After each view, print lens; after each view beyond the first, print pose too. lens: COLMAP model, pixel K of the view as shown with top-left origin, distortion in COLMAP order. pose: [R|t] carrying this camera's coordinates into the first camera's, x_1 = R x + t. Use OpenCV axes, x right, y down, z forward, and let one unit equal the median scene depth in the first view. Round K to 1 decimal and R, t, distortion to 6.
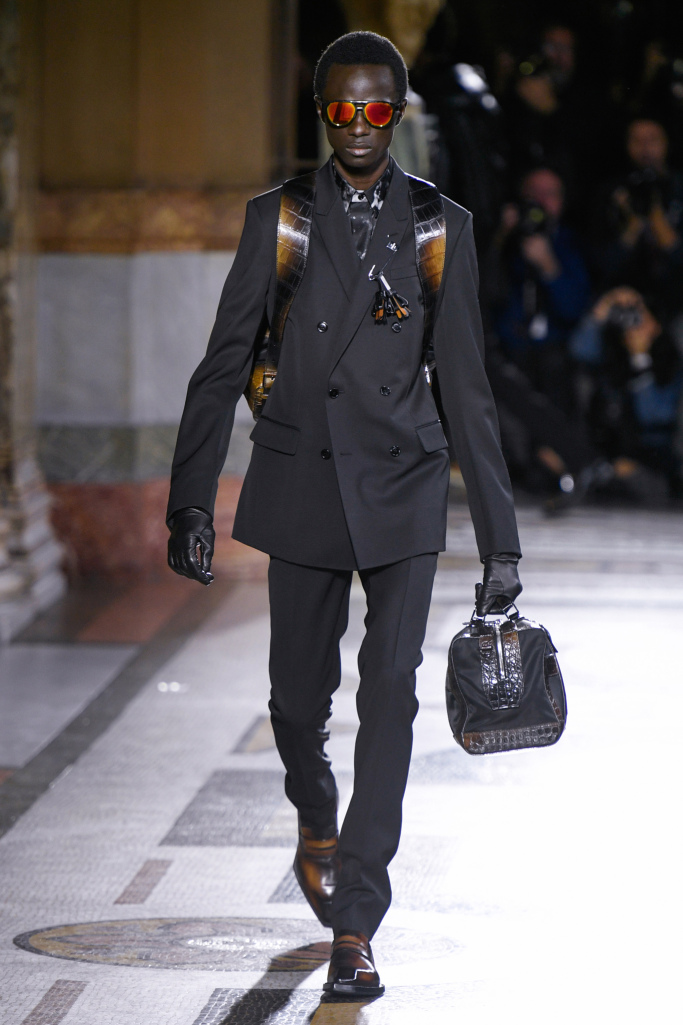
lens RADIAL K [[7680.4, 0, 339.0], [0, 7680.4, 513.9], [0, 0, 1]] dist [-0.183212, 0.000000]
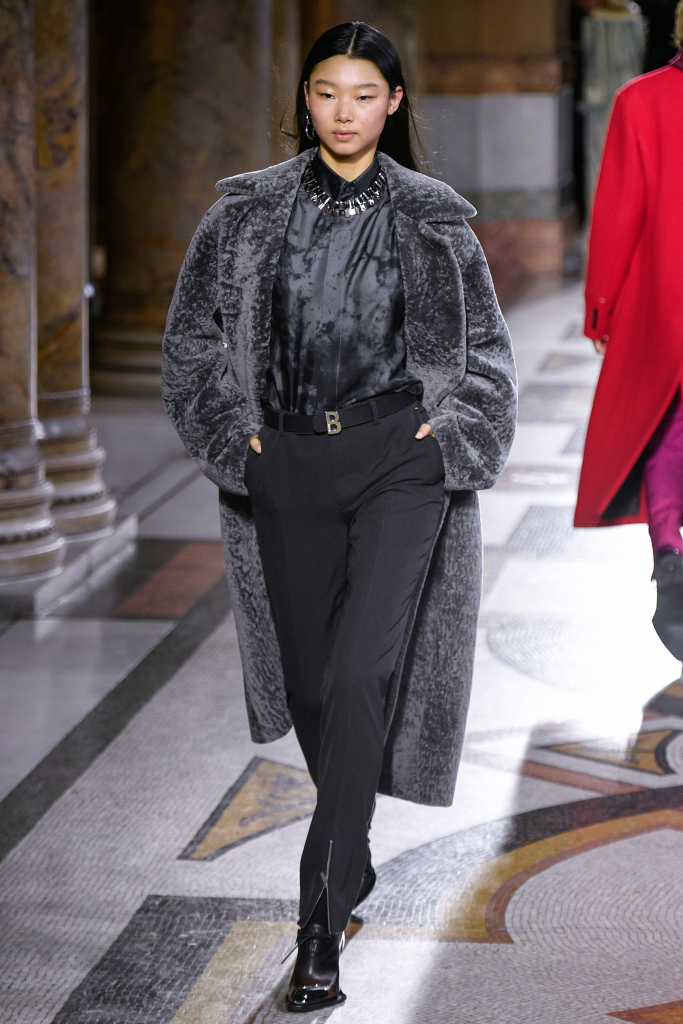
lens RADIAL K [[3722.4, 0, 361.6], [0, 3722.4, 410.6], [0, 0, 1]] dist [0.046822, 0.000000]
pose [[0.997725, 0.002162, -0.067383, 0.005232], [0.001353, 0.998643, 0.052069, -0.006410], [0.067404, -0.052041, 0.996368, 0.143616]]
